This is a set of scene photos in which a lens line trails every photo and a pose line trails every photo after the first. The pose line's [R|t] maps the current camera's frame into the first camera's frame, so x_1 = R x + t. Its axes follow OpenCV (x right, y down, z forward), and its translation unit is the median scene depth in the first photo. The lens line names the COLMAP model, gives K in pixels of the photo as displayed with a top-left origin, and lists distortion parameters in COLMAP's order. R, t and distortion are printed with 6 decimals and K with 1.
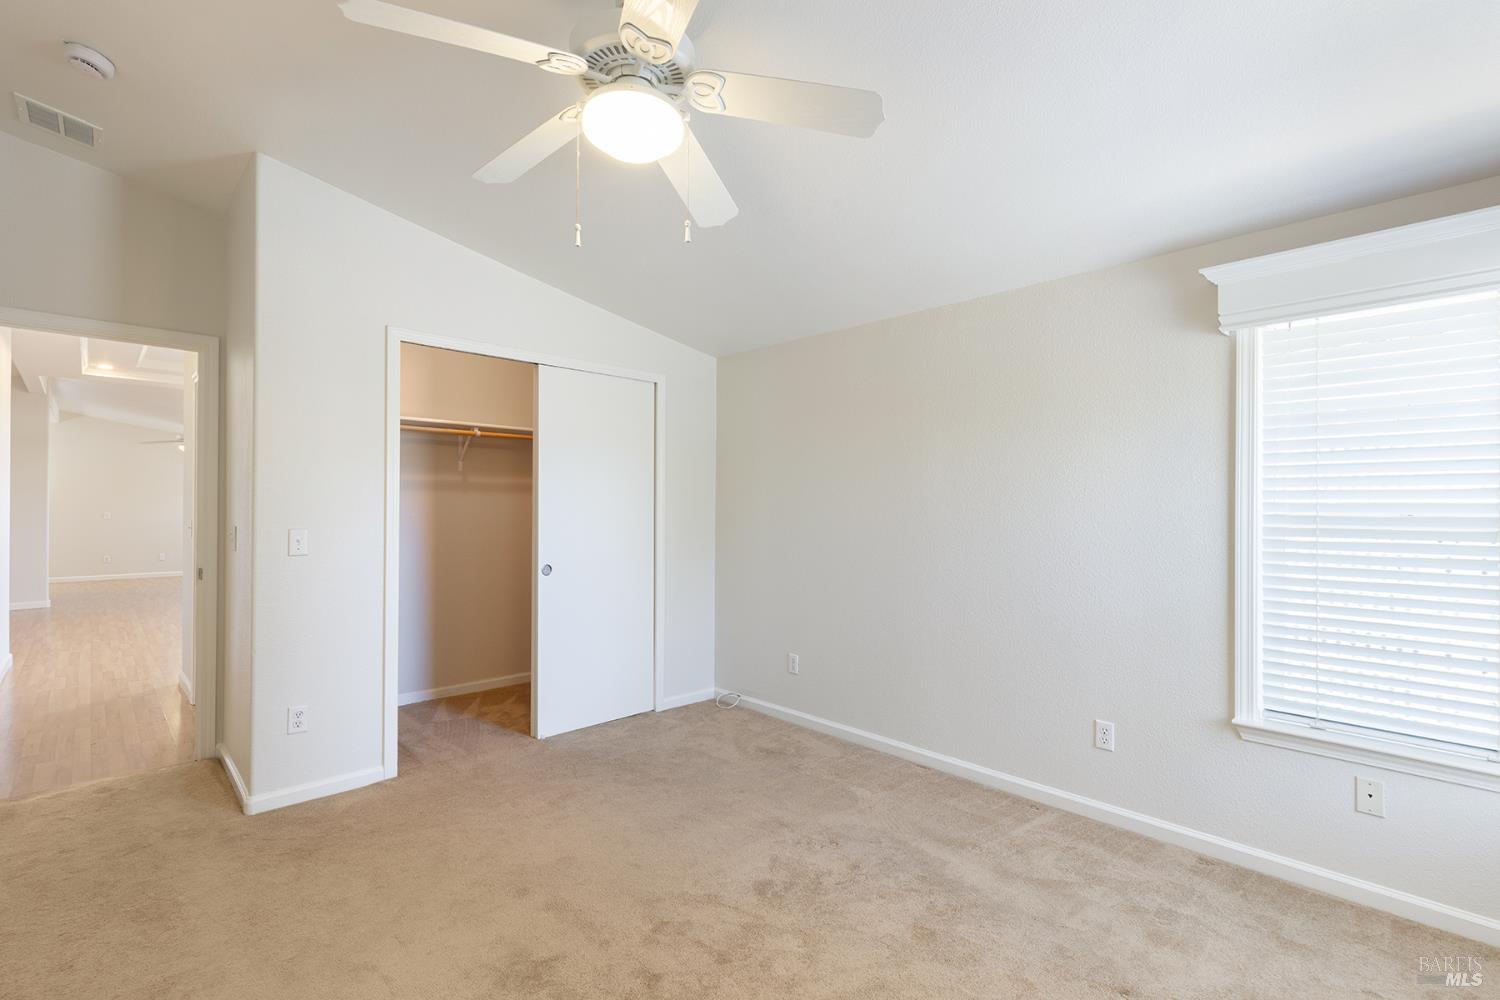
lens RADIAL K [[672.3, 0, 760.2], [0, 672.3, 502.1], [0, 0, 1]] dist [0.001799, 0.000056]
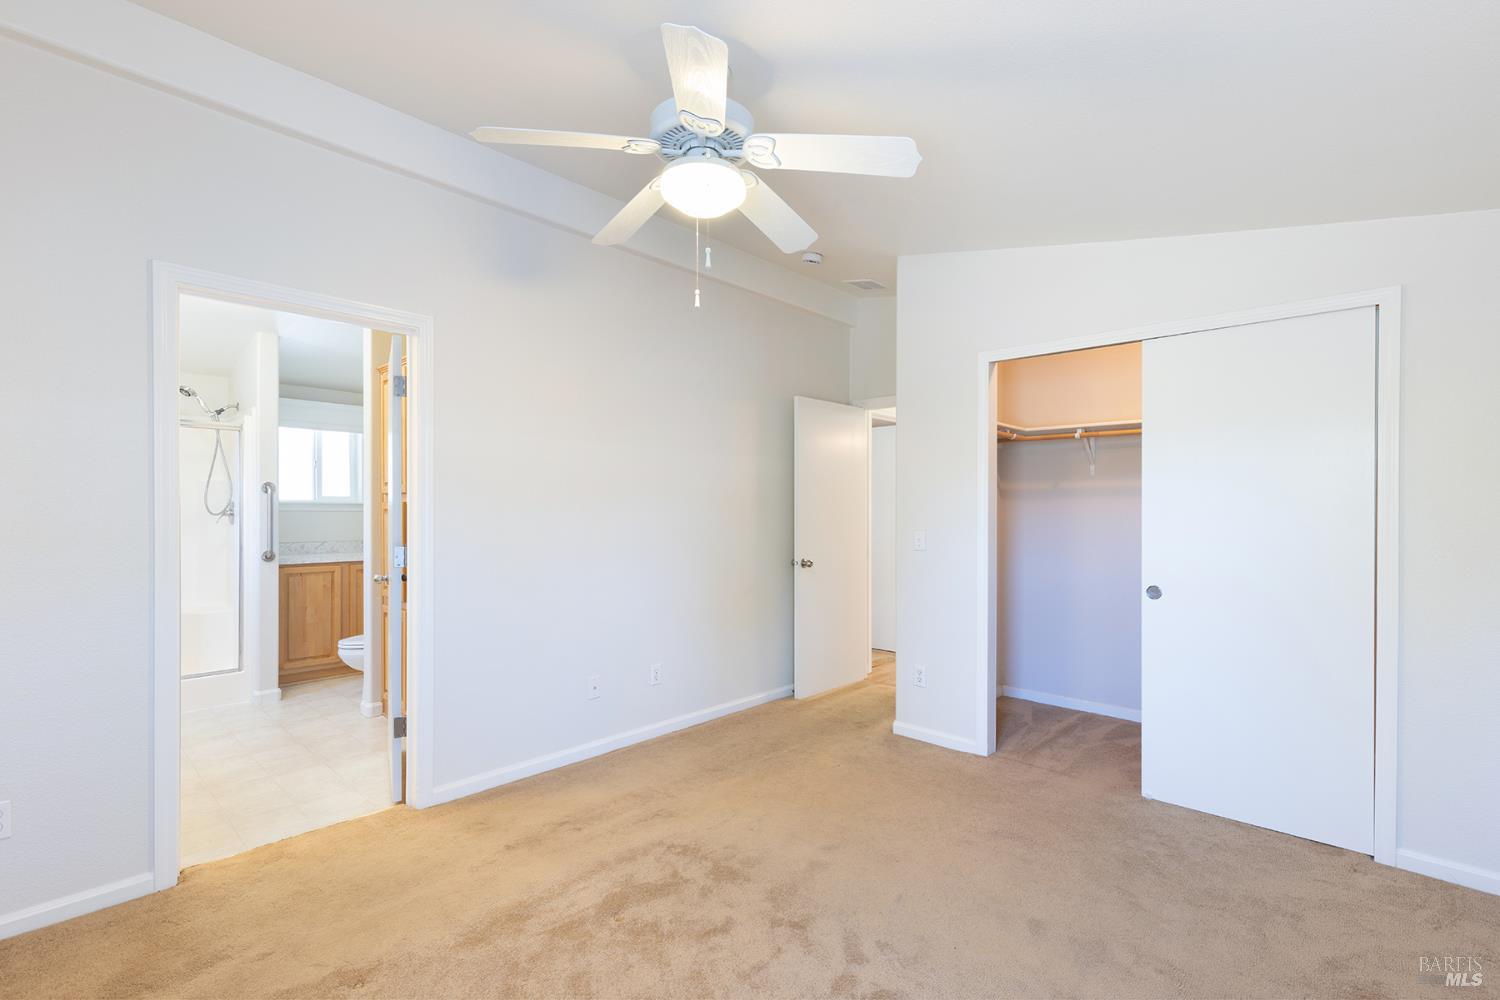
lens RADIAL K [[672.3, 0, 760.3], [0, 672.3, 510.7], [0, 0, 1]] dist [0.001799, 0.000056]
pose [[0.047280, -0.005033, -0.998869, 0.559673], [0.002172, 0.999985, -0.004936, 0.007214], [0.998879, -0.001936, 0.047291, 0.584978]]
